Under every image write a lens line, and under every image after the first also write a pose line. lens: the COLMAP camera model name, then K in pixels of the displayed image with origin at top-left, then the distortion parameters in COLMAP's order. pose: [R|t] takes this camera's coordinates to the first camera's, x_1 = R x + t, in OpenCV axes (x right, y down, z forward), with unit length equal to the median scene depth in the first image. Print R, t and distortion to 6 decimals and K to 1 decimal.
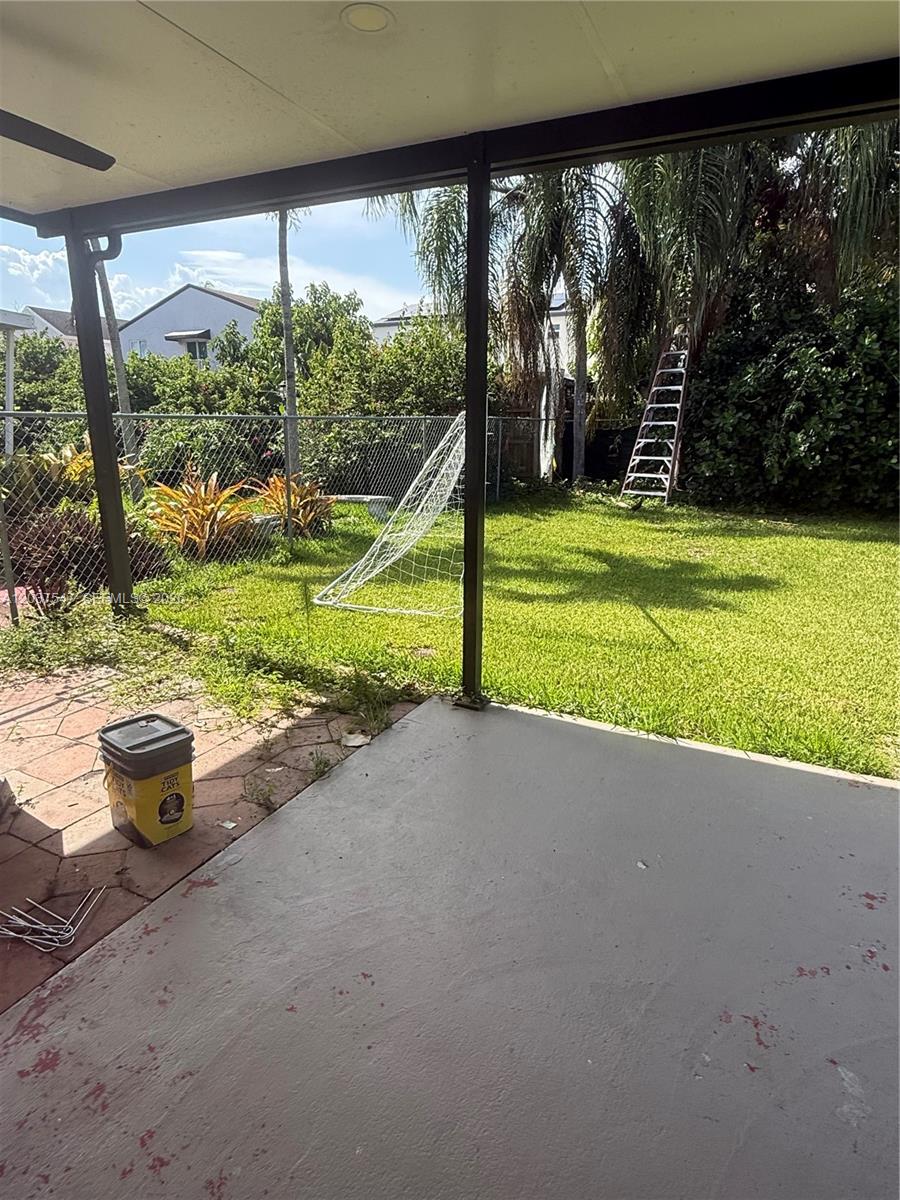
lens RADIAL K [[689.9, 0, 447.4], [0, 689.9, 601.0], [0, 0, 1]] dist [0.002794, -0.000080]
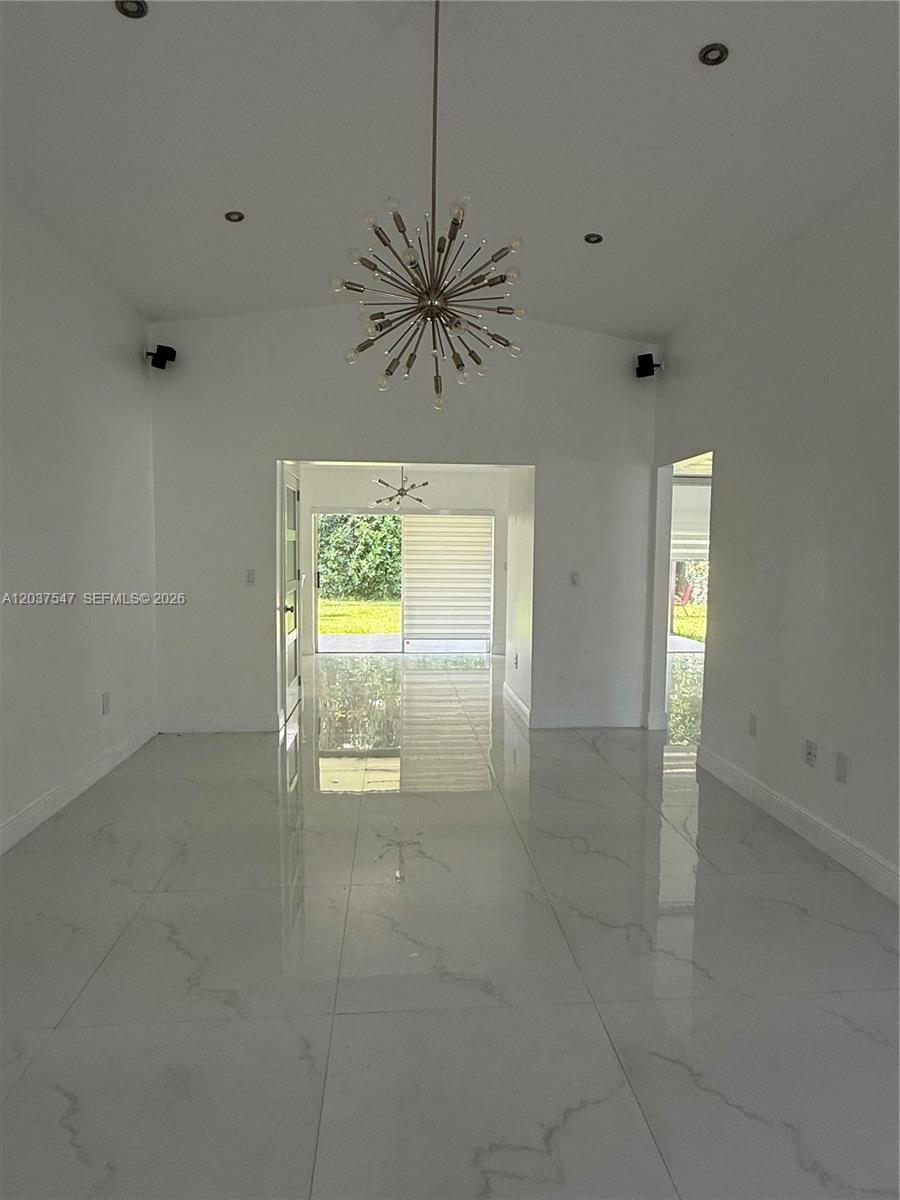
lens RADIAL K [[689.9, 0, 447.4], [0, 689.9, 601.0], [0, 0, 1]] dist [0.002794, -0.000080]
pose [[0.864032, -0.030557, 0.502508, -0.316081], [0.123756, 0.980420, -0.153172, 0.220793], [-0.487989, 0.194534, 0.850896, -0.849073]]
